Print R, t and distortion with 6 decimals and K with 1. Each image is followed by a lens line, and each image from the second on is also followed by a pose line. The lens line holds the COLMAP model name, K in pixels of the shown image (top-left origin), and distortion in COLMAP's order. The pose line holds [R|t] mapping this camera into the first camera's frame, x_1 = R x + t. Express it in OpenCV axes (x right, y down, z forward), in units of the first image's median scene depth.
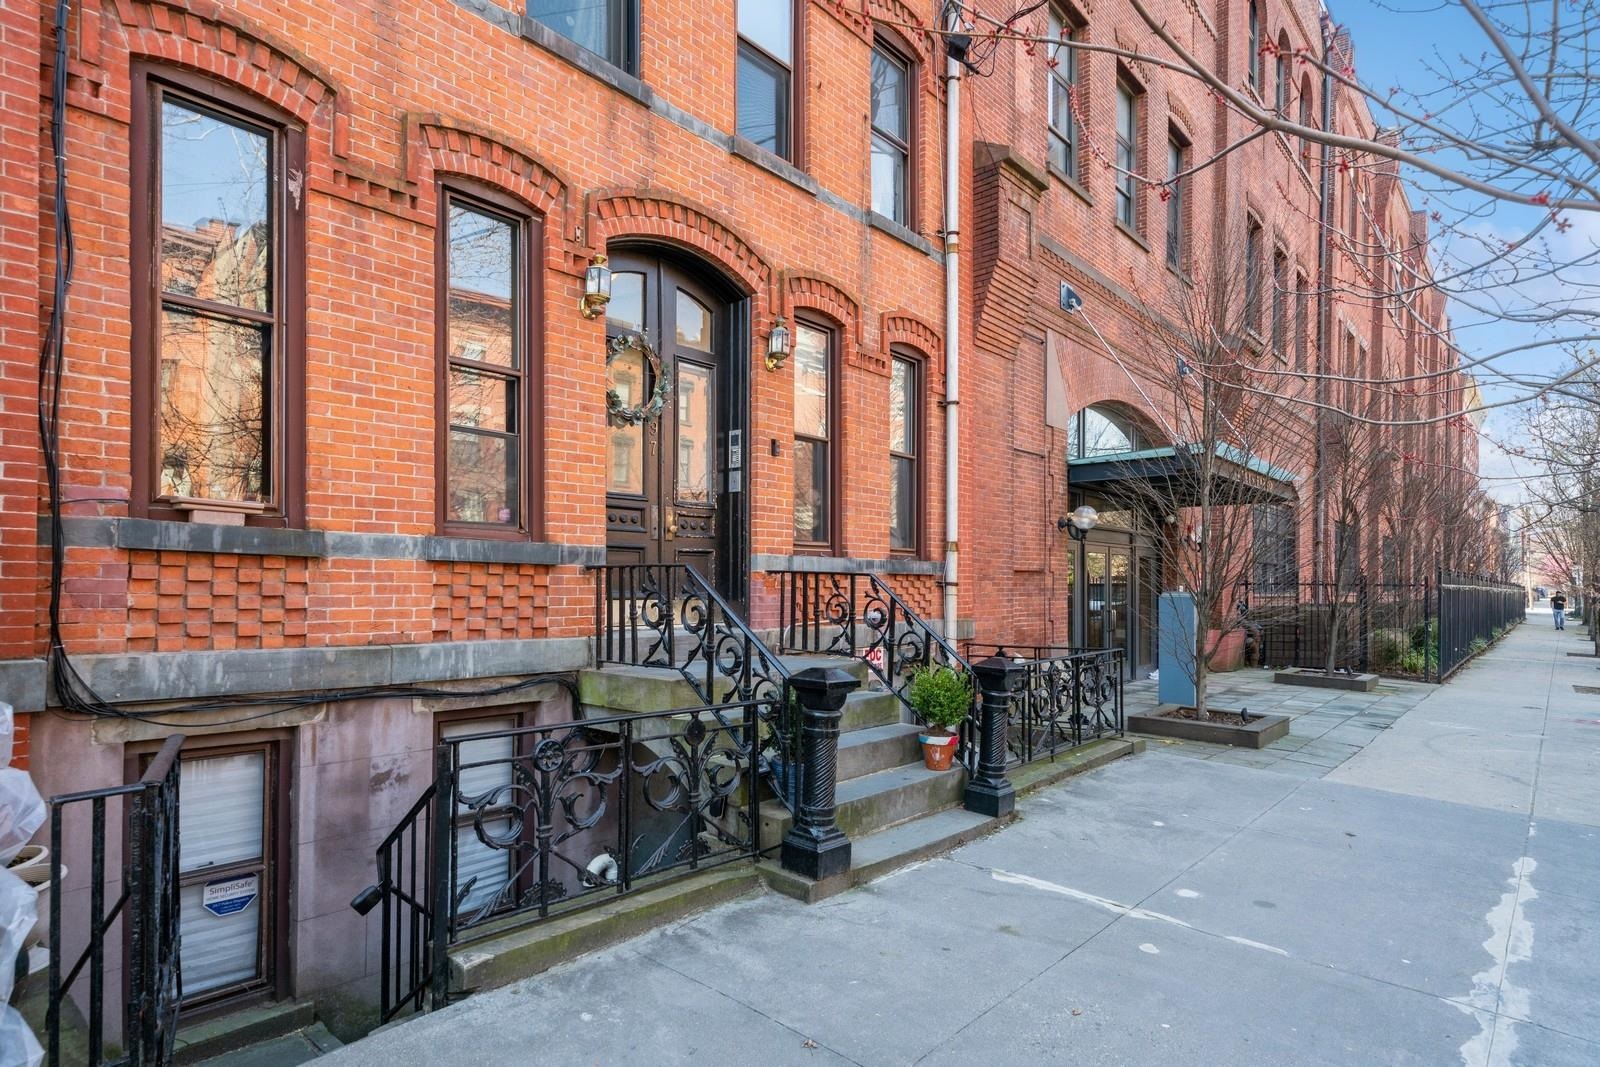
lens RADIAL K [[842.0, 0, 797.5], [0, 842.0, 584.3], [0, 0, 1]] dist [0.001499, -0.000113]
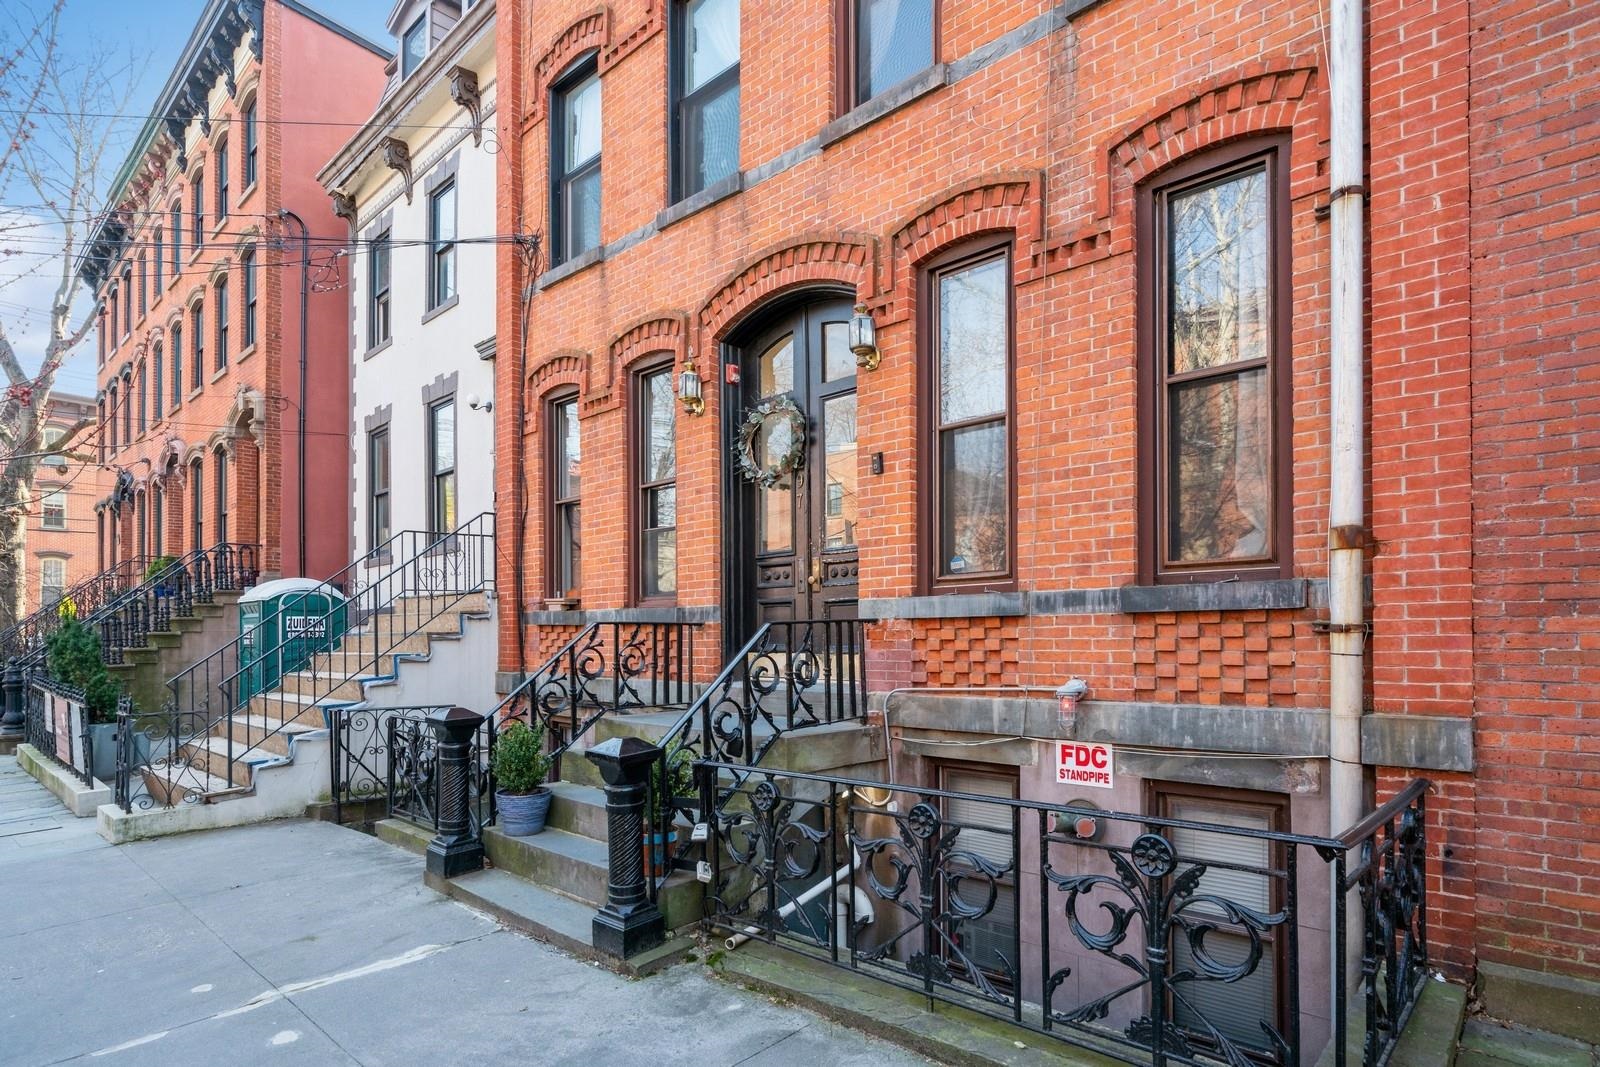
lens RADIAL K [[866.7, 0, 798.8], [0, 866.7, 638.7], [0, 0, 1]] dist [0.000377, -0.000437]
pose [[-0.017474, -0.007395, -0.999820, 1.118011], [0.006778, 0.999949, -0.007514, 0.011564], [0.999824, -0.006908, -0.017423, 1.330774]]
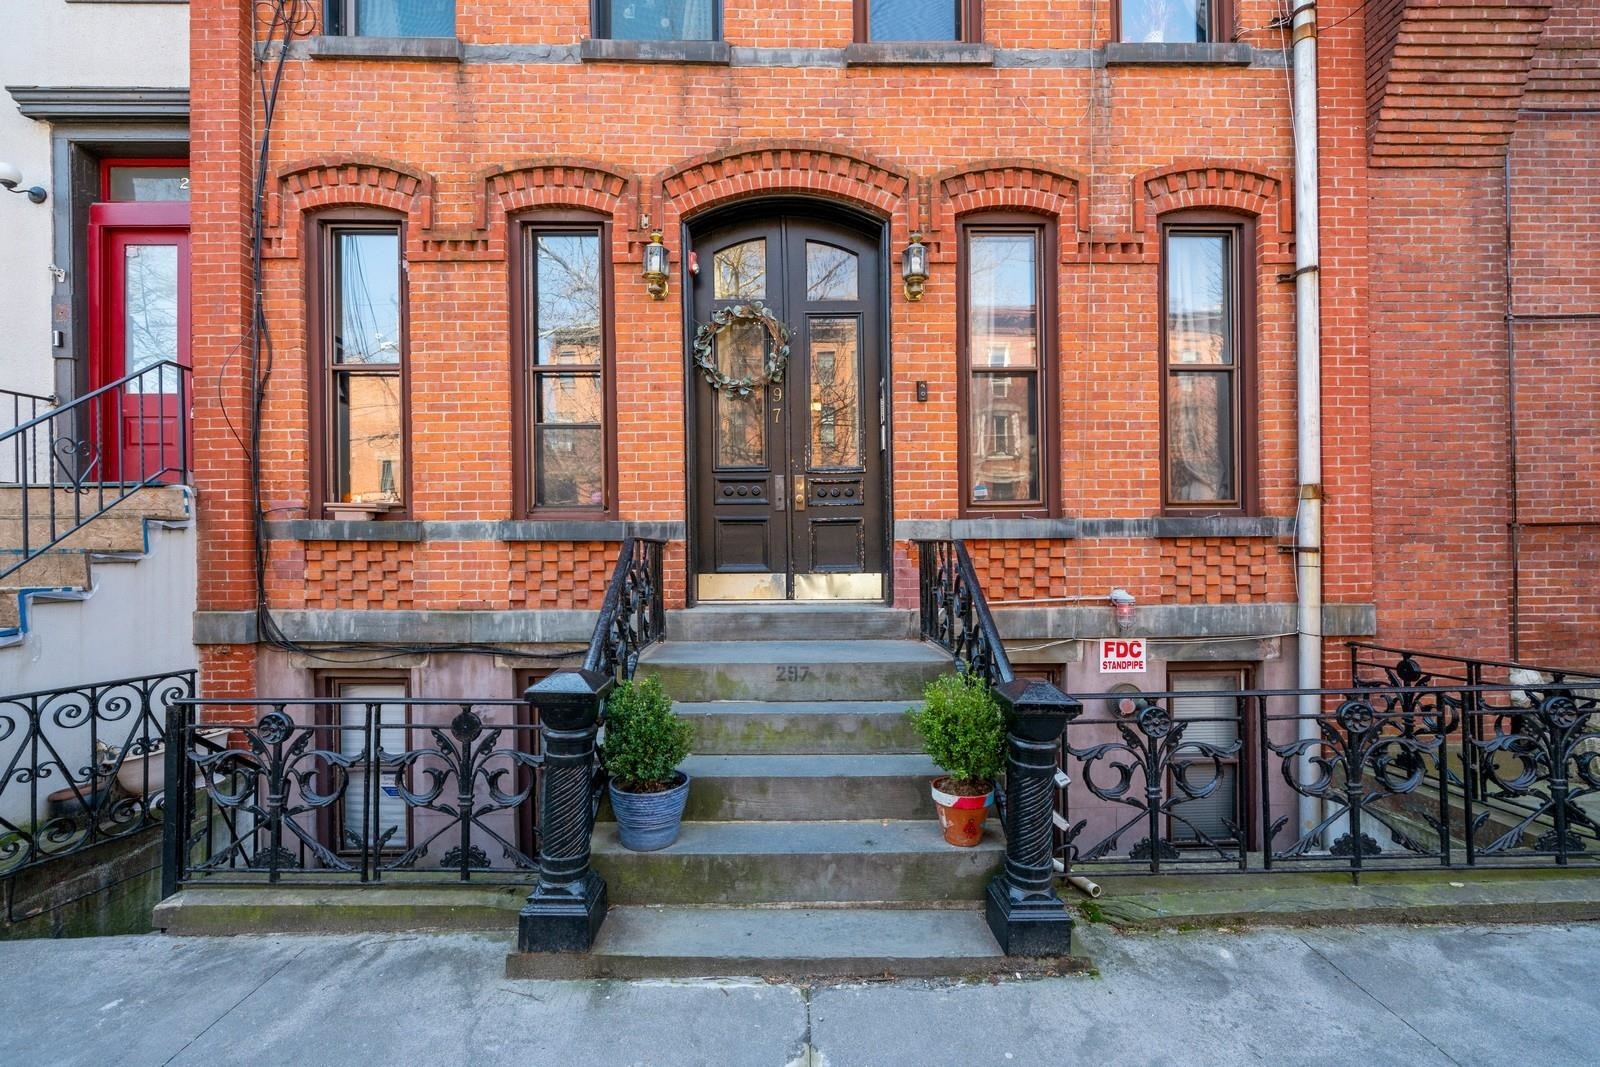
lens RADIAL K [[669.9, 0, 800.7], [0, 669.9, 559.7], [0, 0, 1]] dist [-0.002692, -0.000292]
pose [[0.679549, -0.009872, -0.733564, 0.533370], [0.013516, 0.999908, -0.000936, 0.004755], [0.733506, -0.009279, 0.679620, 0.653421]]
